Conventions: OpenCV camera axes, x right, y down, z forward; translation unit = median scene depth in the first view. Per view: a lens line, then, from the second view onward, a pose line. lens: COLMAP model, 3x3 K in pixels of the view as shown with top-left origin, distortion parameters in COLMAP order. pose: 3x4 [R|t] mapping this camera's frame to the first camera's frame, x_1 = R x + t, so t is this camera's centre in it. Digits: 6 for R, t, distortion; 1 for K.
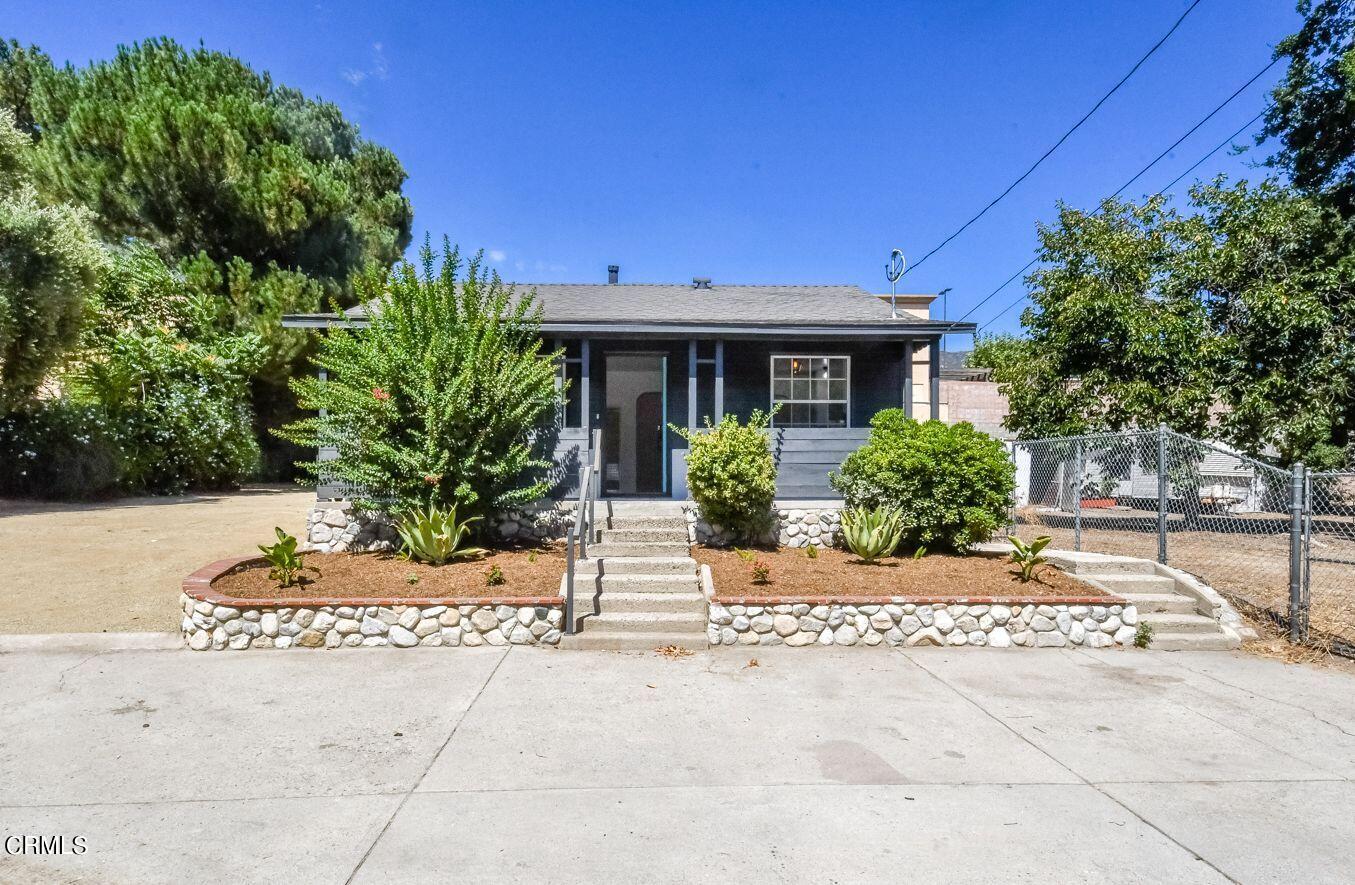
lens RADIAL K [[856.8, 0, 723.6], [0, 856.8, 482.7], [0, 0, 1]] dist [0.051440, -0.022447]
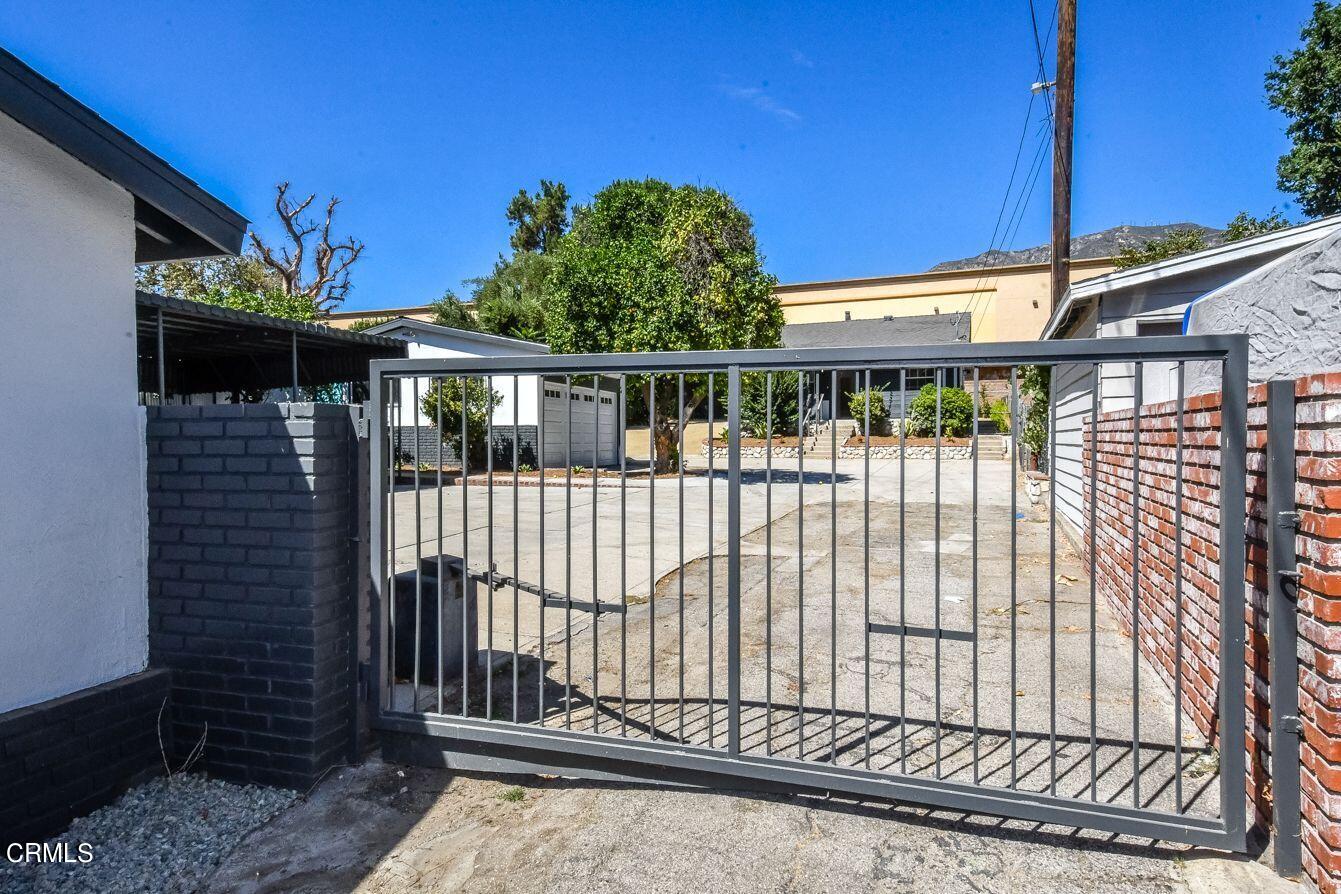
lens RADIAL K [[691.8, 0, 666.5], [0, 691.8, 448.1], [0, 0, 1]] dist [0.049867, -0.021694]
pose [[0.890780, 0.004122, -0.454416, 0.491519], [0.015110, 0.999137, 0.038681, 0.020761], [0.454183, -0.041323, 0.889949, -1.414931]]
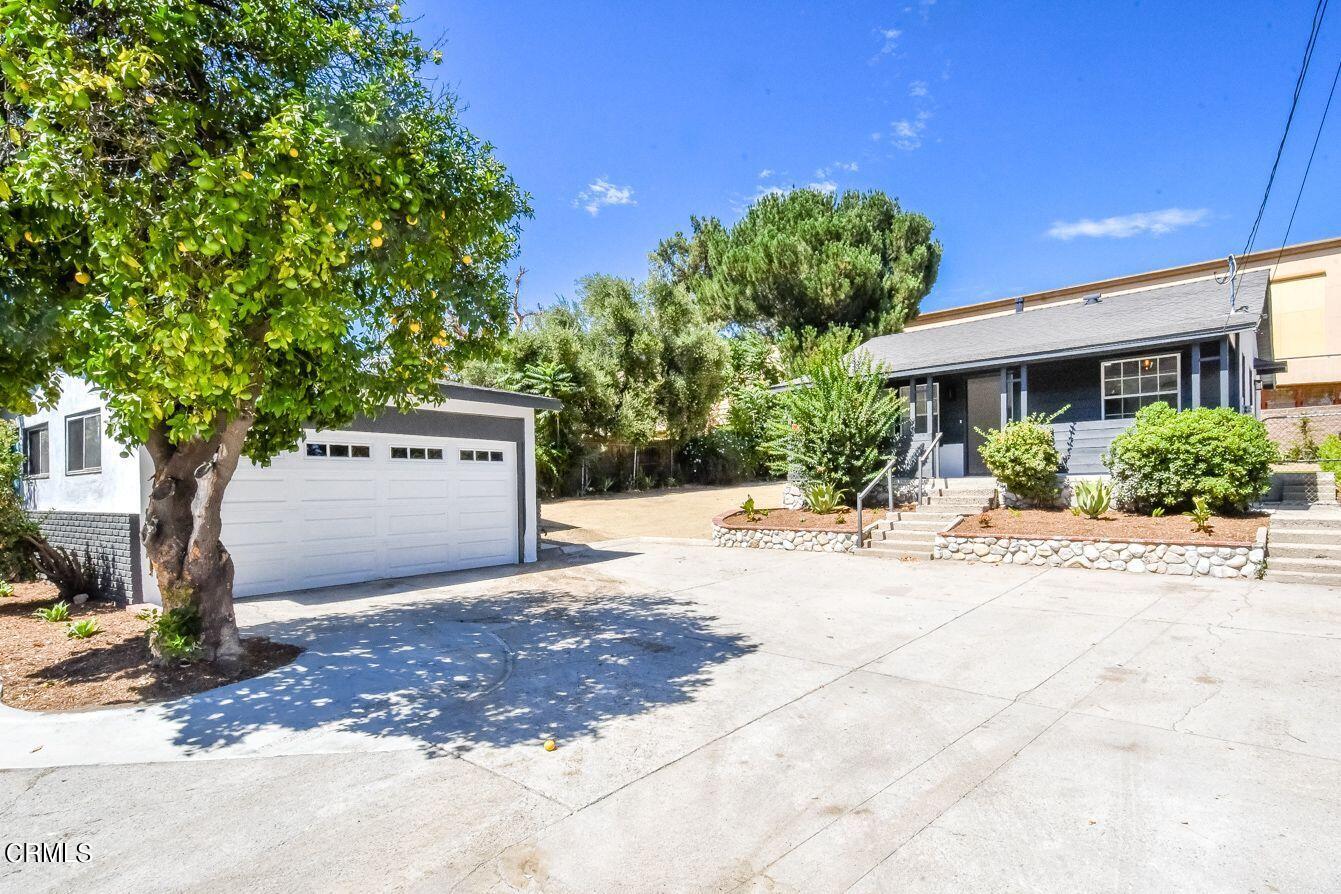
lens RADIAL K [[688.9, 0, 633.7], [0, 688.9, 491.9], [0, 0, 1]] dist [0.049158, -0.018772]
pose [[0.693067, -0.006725, -0.720842, 0.448316], [0.030677, 0.999326, 0.020171, 0.002831], [0.720220, -0.036093, 0.692806, -0.331751]]
